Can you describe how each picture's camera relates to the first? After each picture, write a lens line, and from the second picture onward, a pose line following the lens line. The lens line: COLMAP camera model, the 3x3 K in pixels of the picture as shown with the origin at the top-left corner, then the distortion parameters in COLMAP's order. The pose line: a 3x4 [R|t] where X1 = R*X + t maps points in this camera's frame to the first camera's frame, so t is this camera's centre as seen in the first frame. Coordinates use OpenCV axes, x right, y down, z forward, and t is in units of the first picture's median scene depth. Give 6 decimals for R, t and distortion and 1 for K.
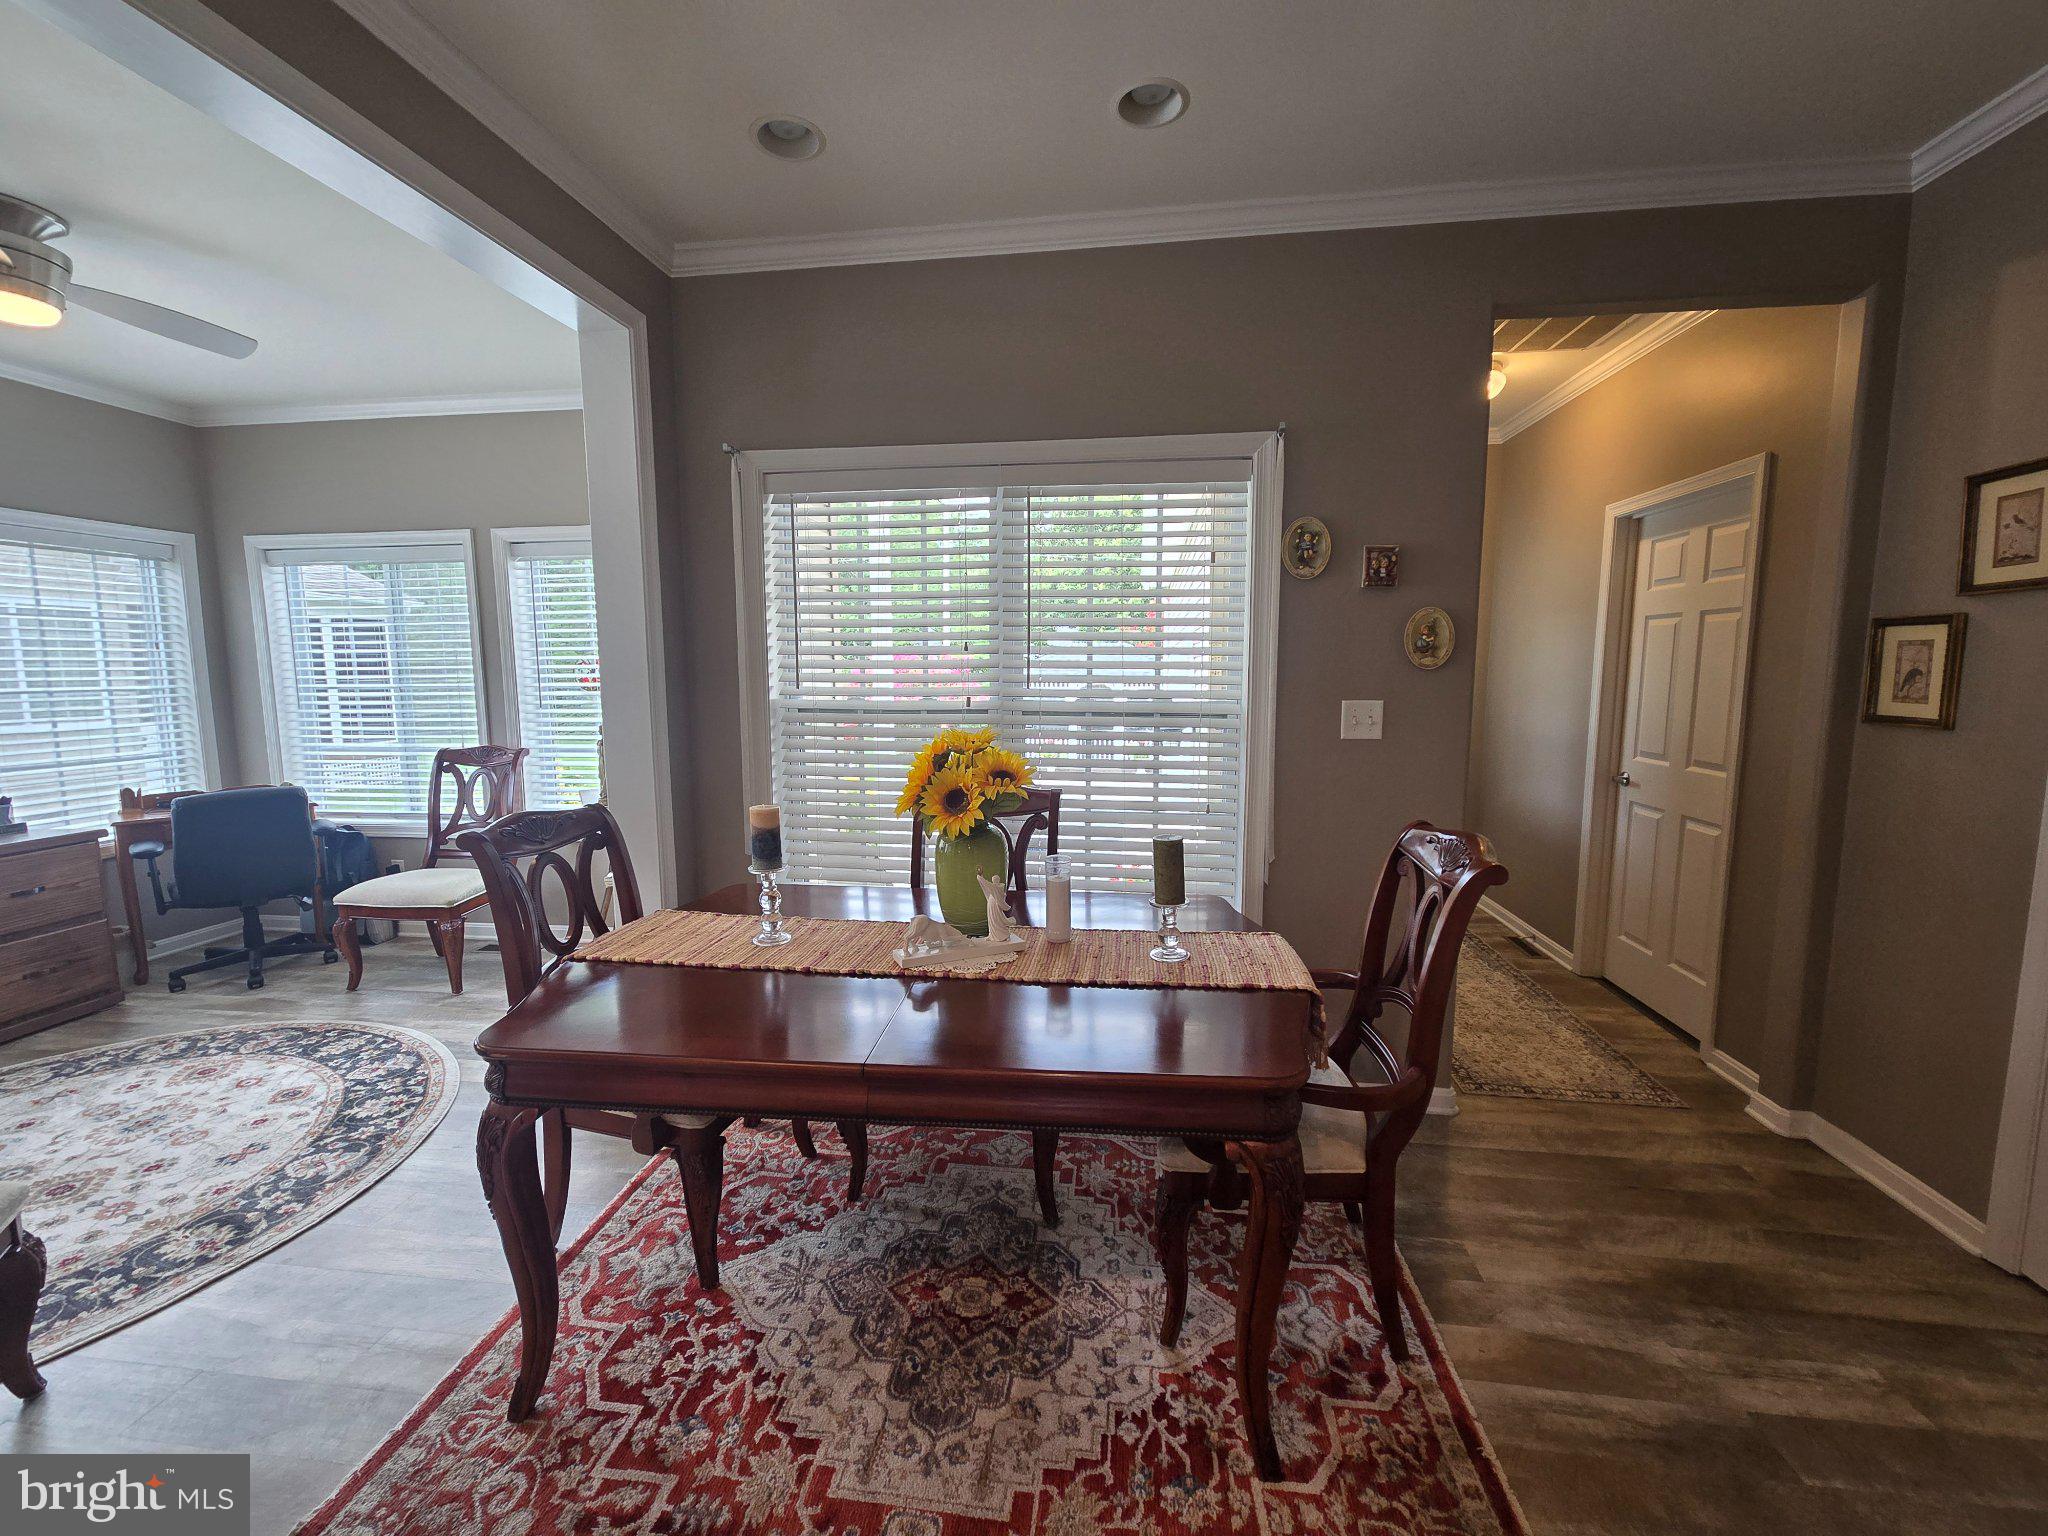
lens RADIAL K [[840.0, 0, 1022.1], [0, 840.0, 761.5], [0, 0, 1]] dist [-0.001034, 0.001898]
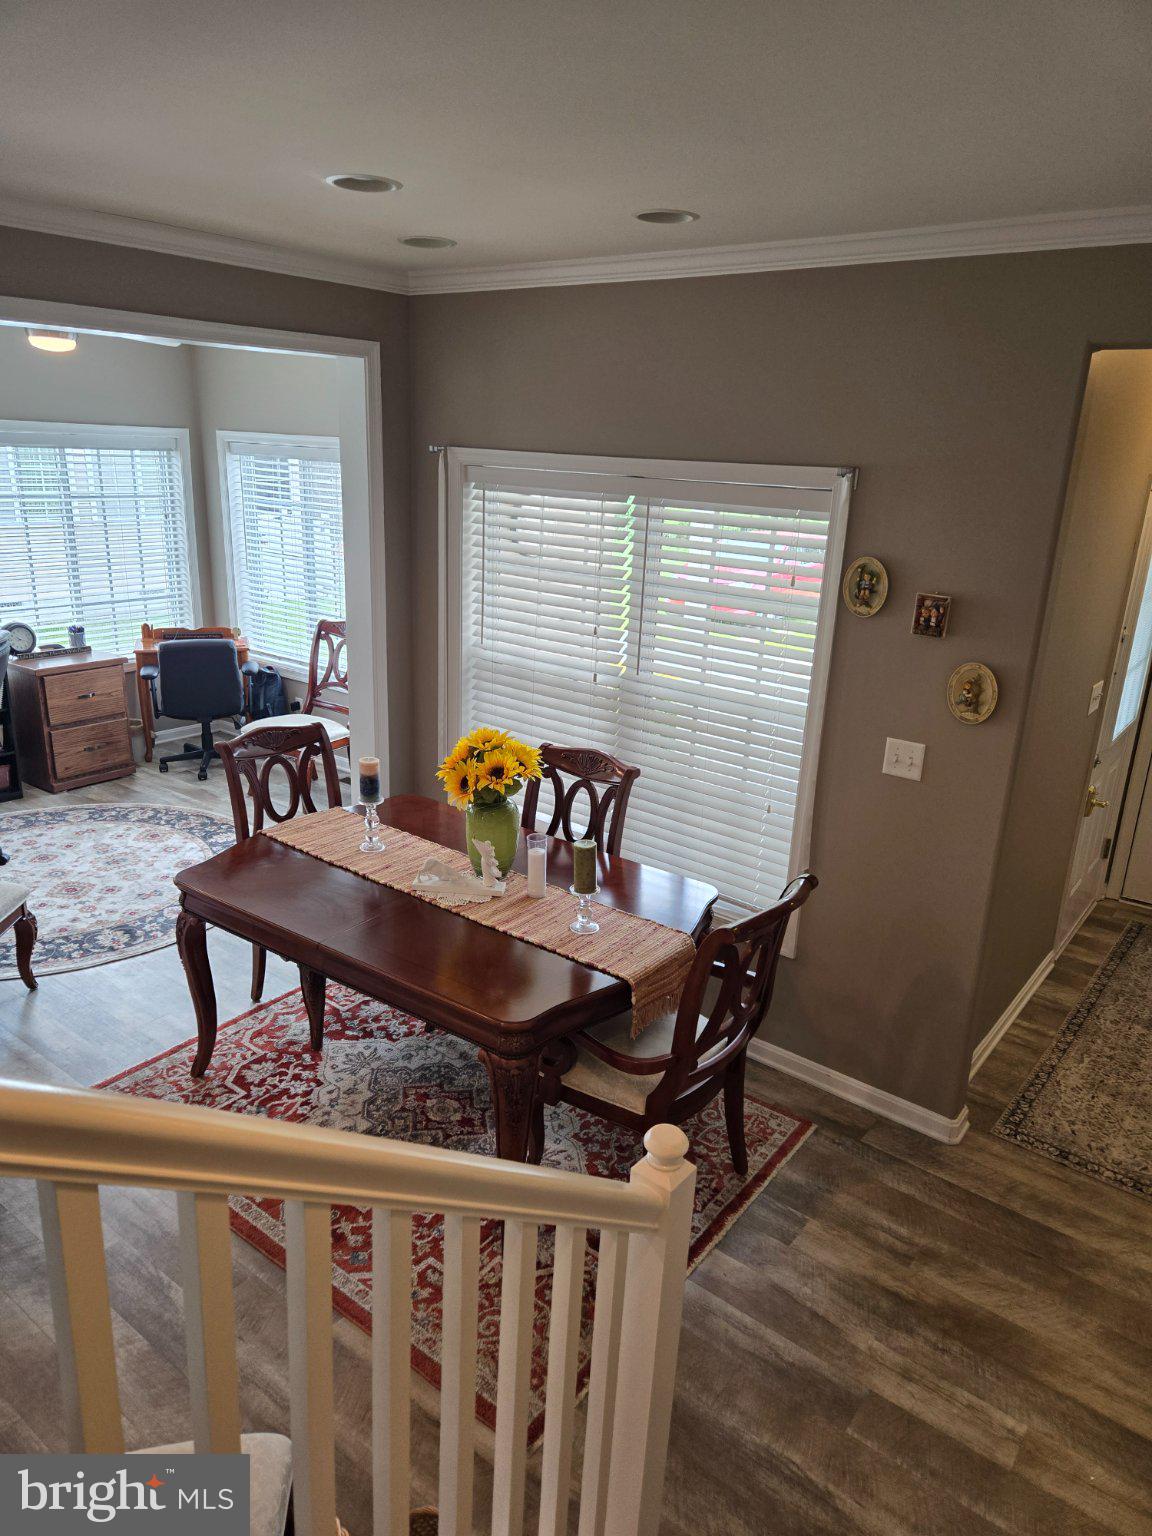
lens RADIAL K [[1033.7, 0, 579.0], [0, 1033.7, 761.8], [0, 0, 1]] dist [0.075014, -0.057640]
pose [[0.865153, 0.186028, -0.465729, 0.746604], [-0.098277, 0.973541, 0.206302, -0.307427], [0.491784, -0.132712, 0.860544, -0.324876]]
